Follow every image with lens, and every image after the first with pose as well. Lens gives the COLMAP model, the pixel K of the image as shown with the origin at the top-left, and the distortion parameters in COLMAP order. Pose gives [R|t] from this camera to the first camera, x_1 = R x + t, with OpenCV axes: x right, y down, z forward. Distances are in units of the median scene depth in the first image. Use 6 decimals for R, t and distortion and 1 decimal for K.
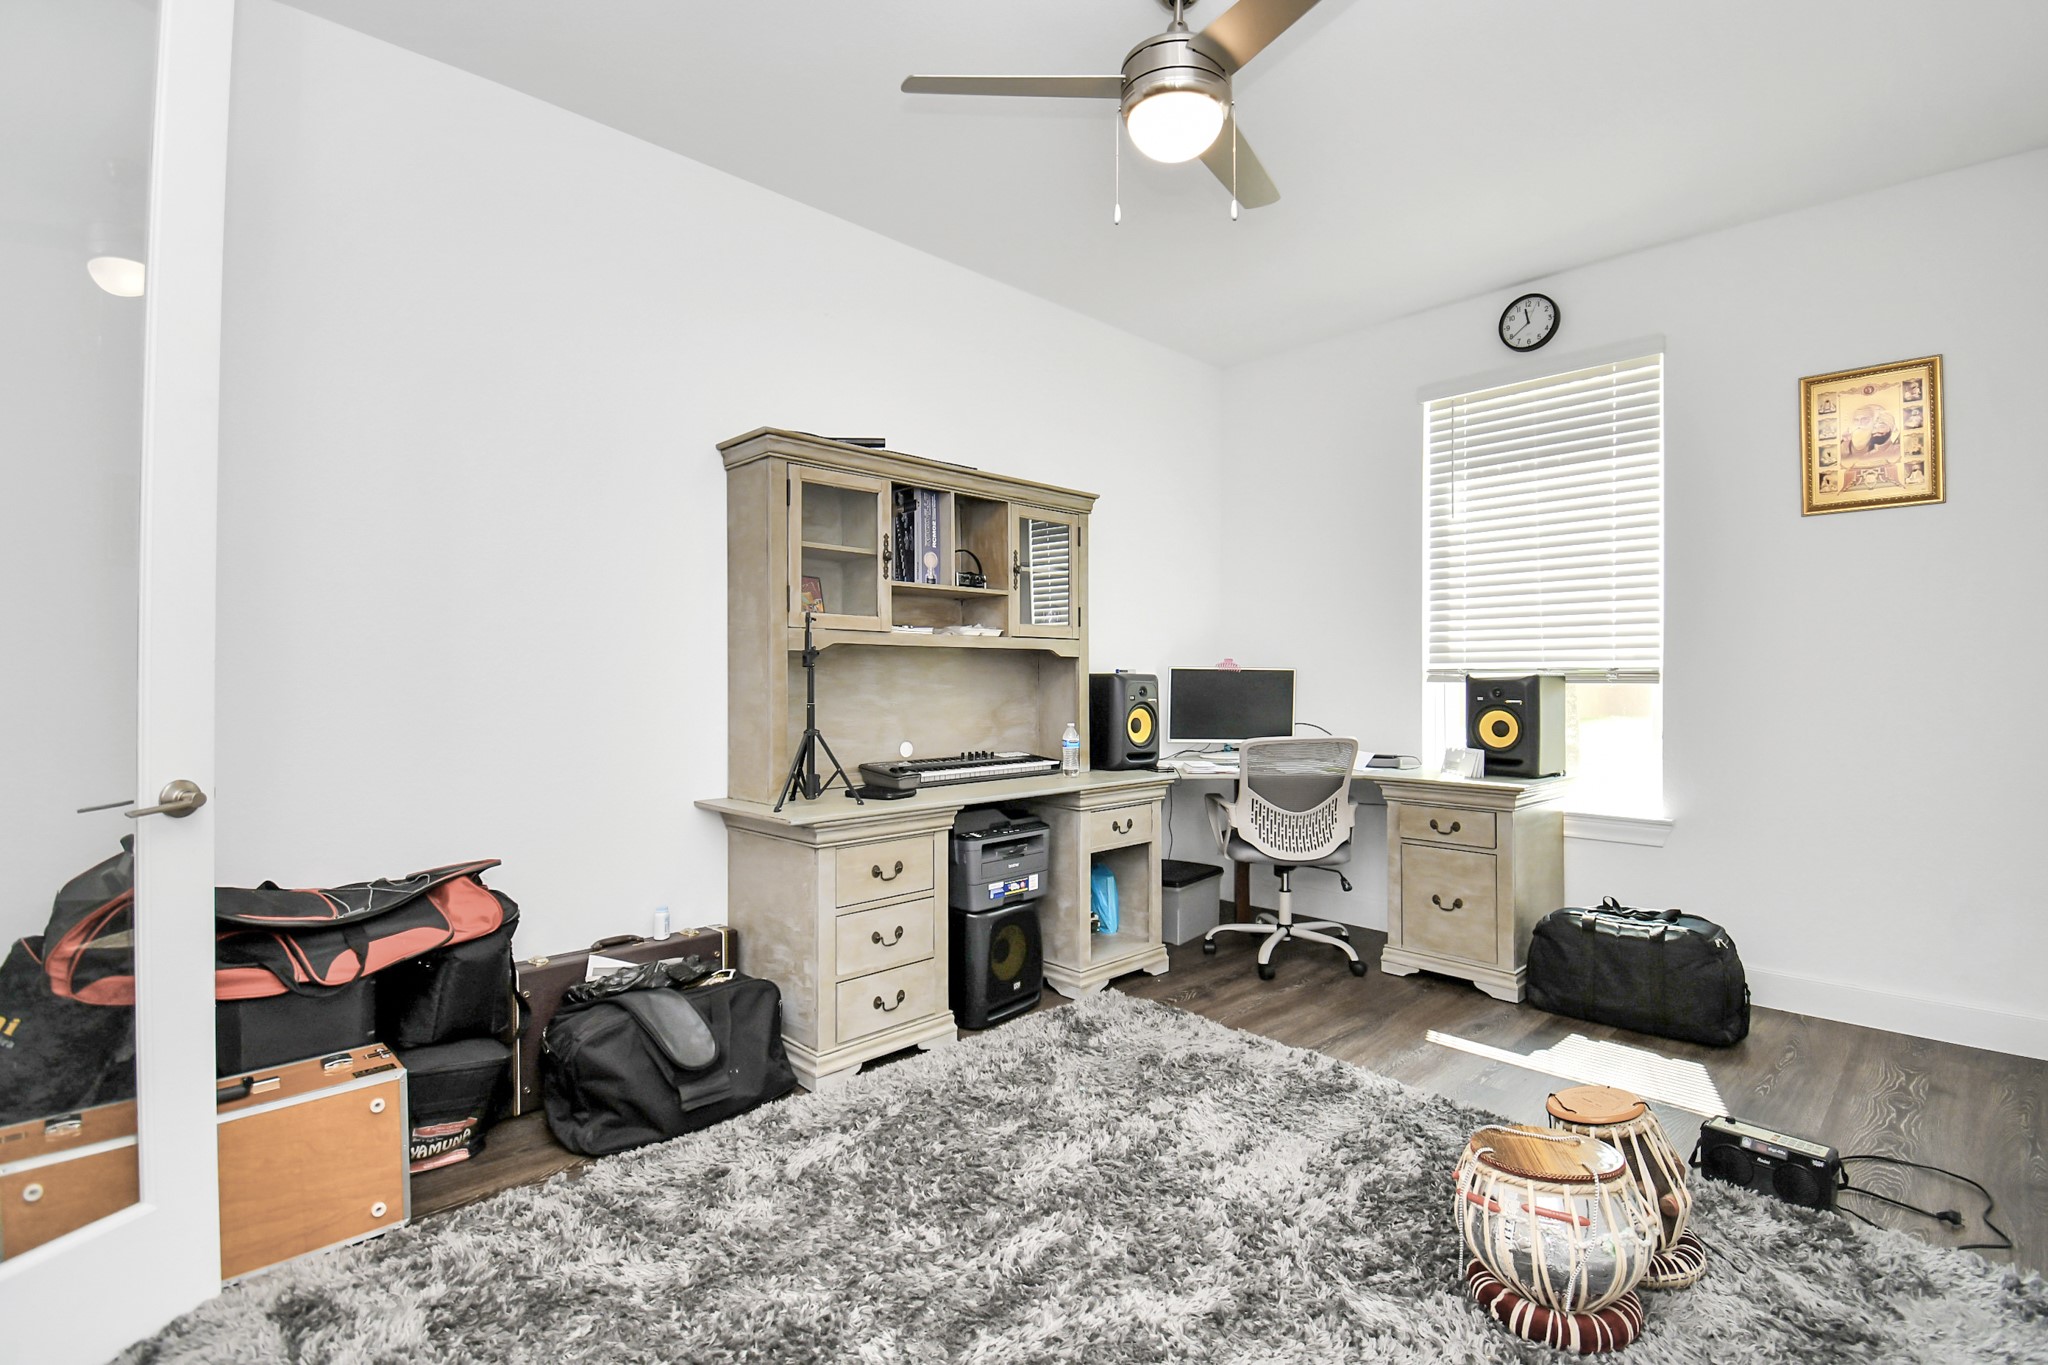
lens RADIAL K [[897.2, 0, 1031.4], [0, 897.2, 678.1], [0, 0, 1]] dist [0.017297, -0.023608]
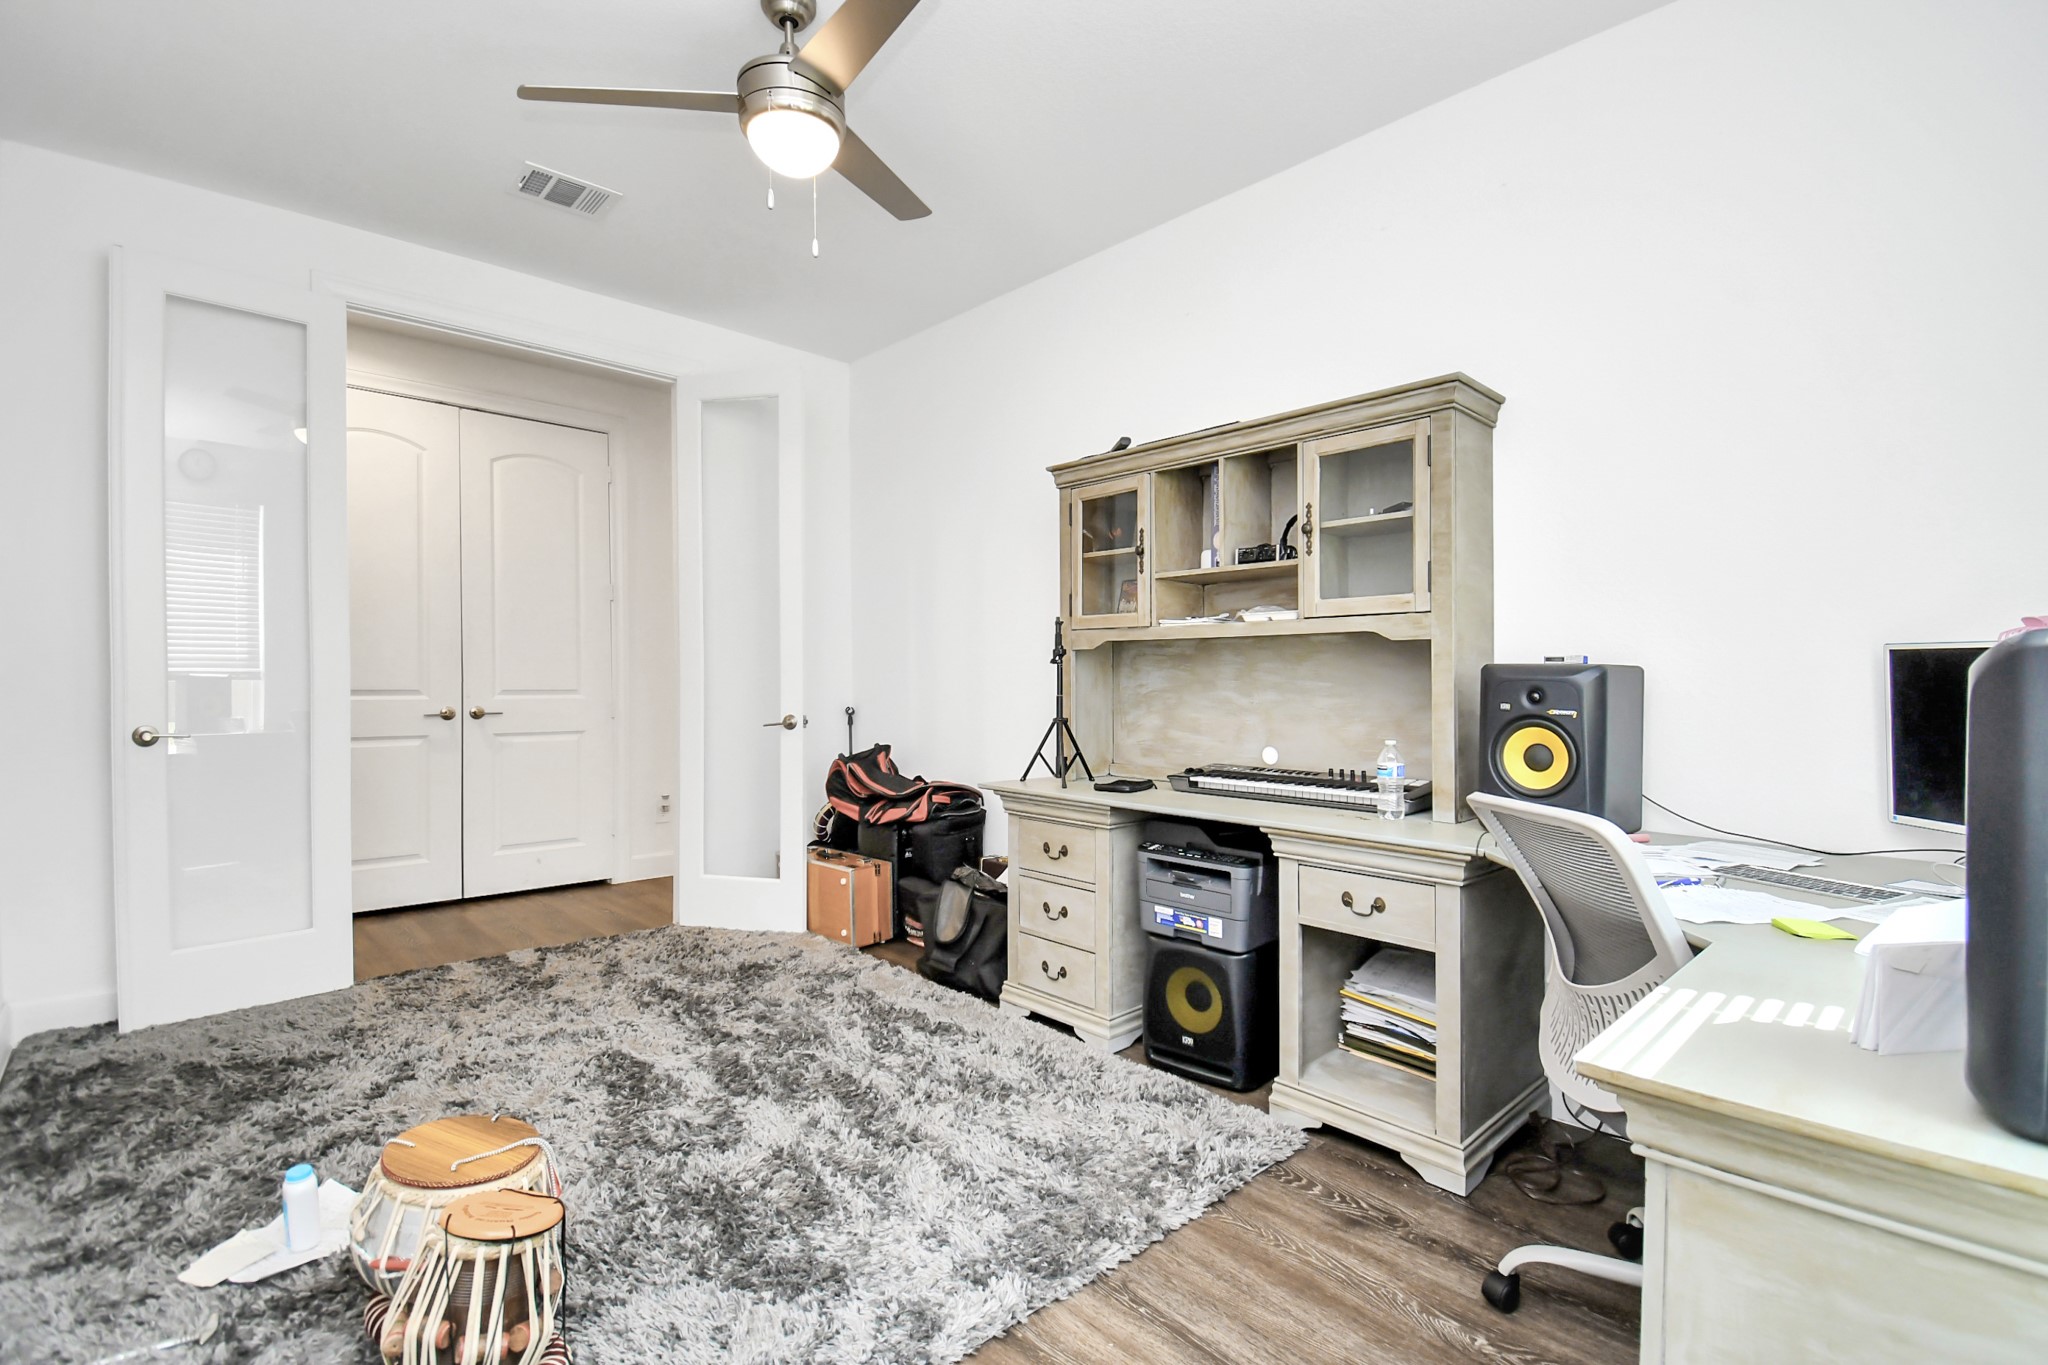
lens RADIAL K [[900.2, 0, 1038.7], [0, 900.2, 681.8], [0, 0, 1]] dist [0.019089, -0.024898]
pose [[0.032573, 0.004283, -0.999460, 0.805940], [-0.003091, 0.999986, 0.004184, 0.005304], [0.999465, 0.002953, 0.032586, 0.821724]]
